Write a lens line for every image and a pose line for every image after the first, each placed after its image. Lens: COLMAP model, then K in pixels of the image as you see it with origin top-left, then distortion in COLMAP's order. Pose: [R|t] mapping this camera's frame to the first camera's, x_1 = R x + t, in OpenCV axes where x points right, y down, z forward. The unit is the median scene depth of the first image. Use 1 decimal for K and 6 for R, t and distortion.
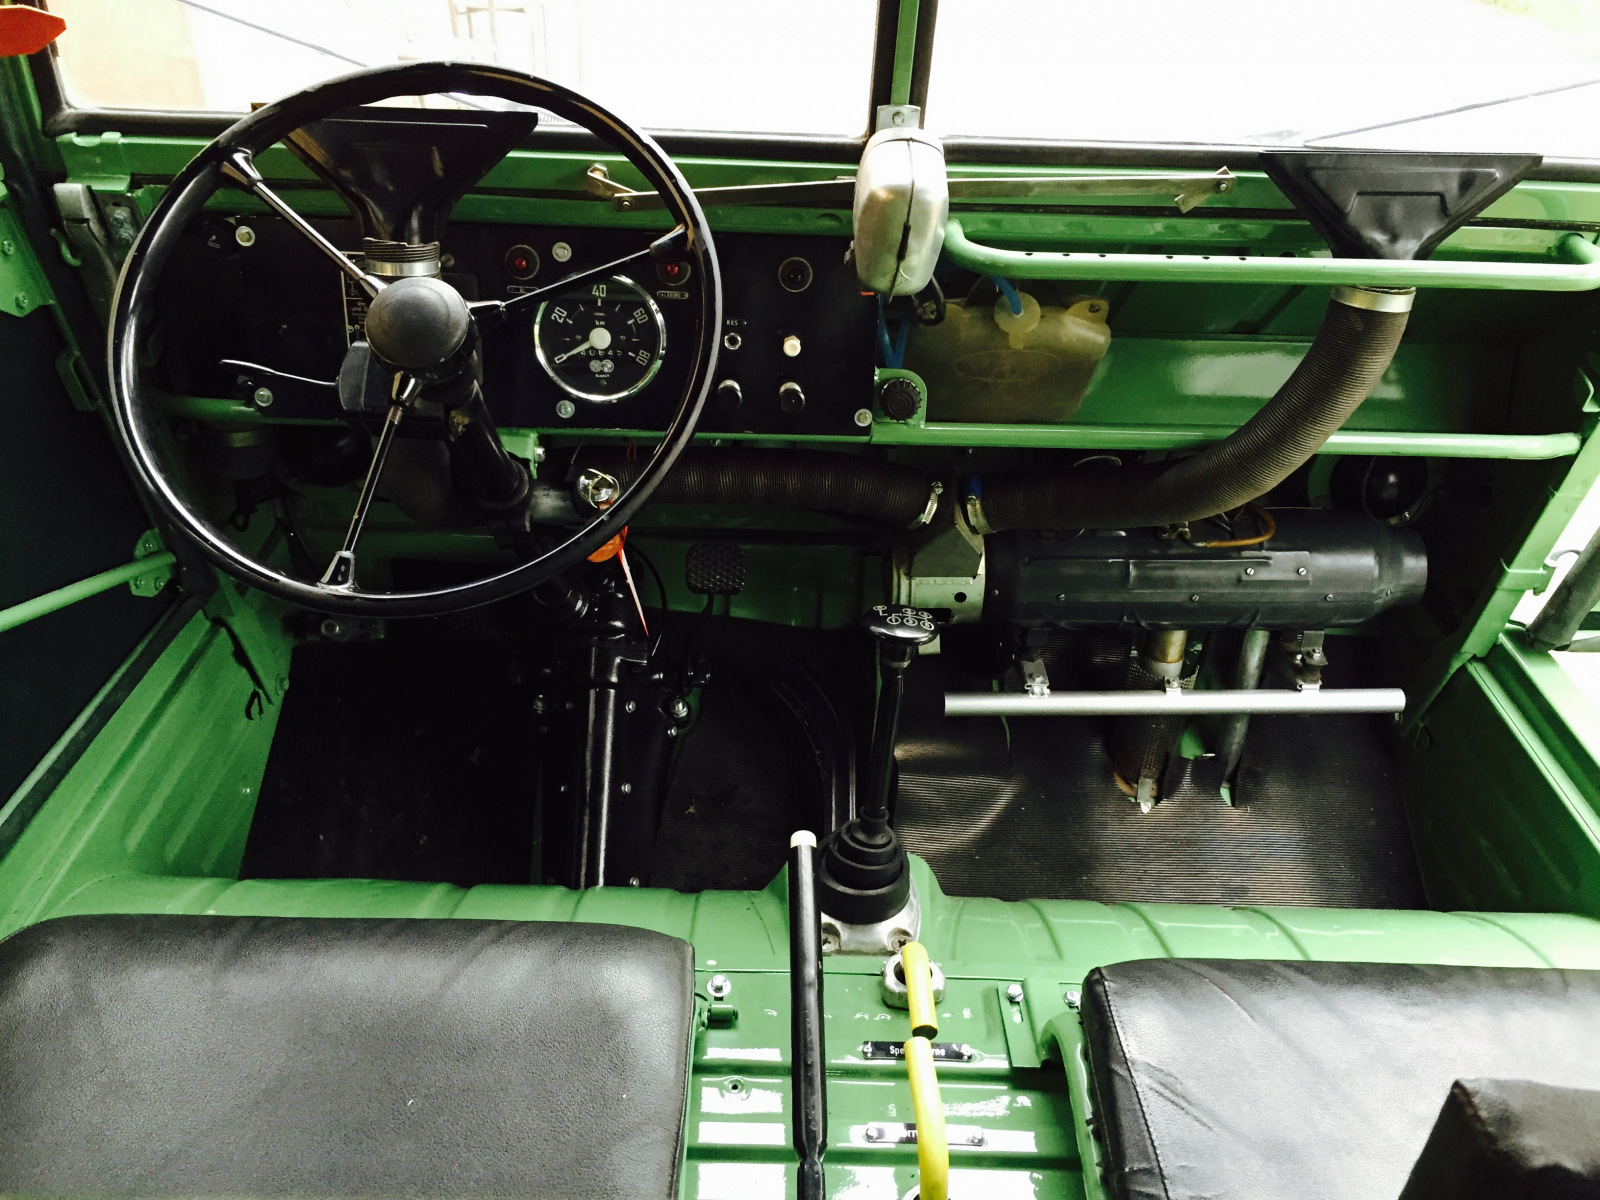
lens RADIAL K [[1377.8, 0, 814.4], [0, 1377.8, 588.7], [0, 0, 1]] dist [0.064940, -0.073393]
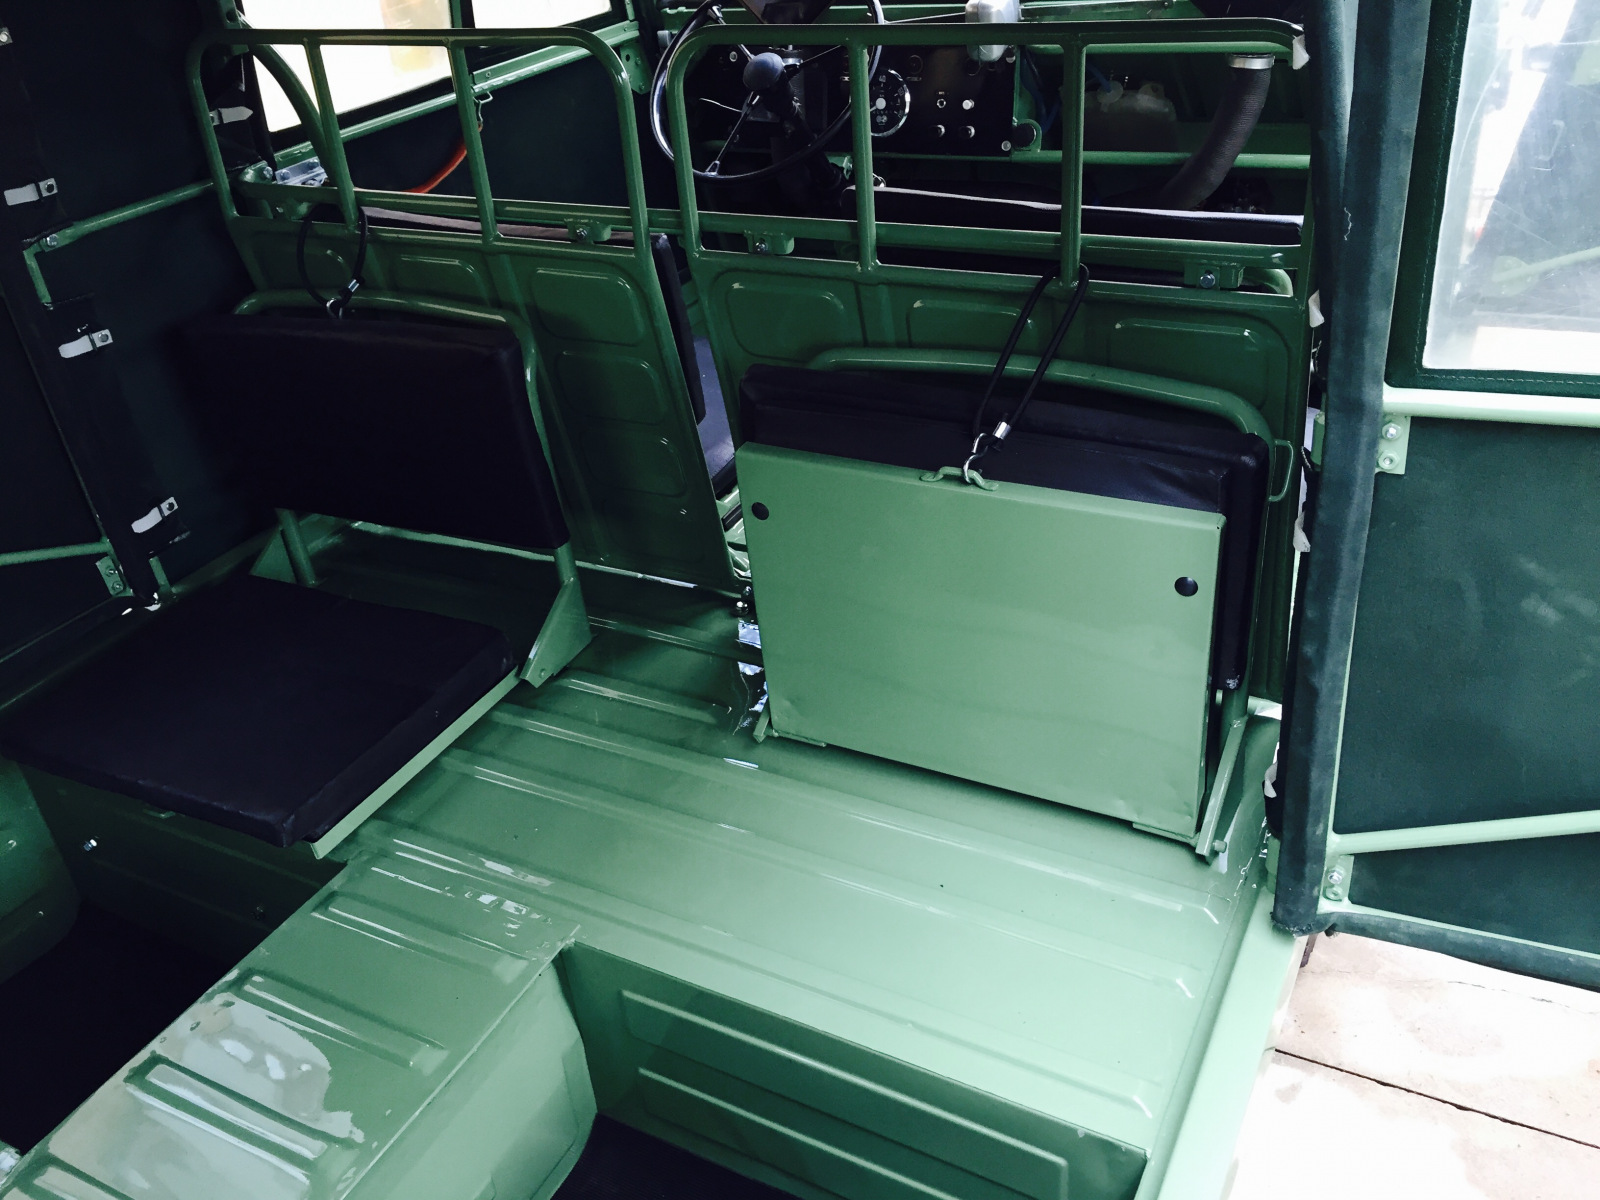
lens RADIAL K [[1377.8, 0, 794.9], [0, 1377.8, 597.5], [0, 0, 1]] dist [0.064940, -0.073393]
pose [[0.877860, 0.143530, -0.456903, 0.767052], [-0.137715, 0.989393, 0.046209, 0.456802], [0.458689, 0.022358, 0.888315, -0.836550]]
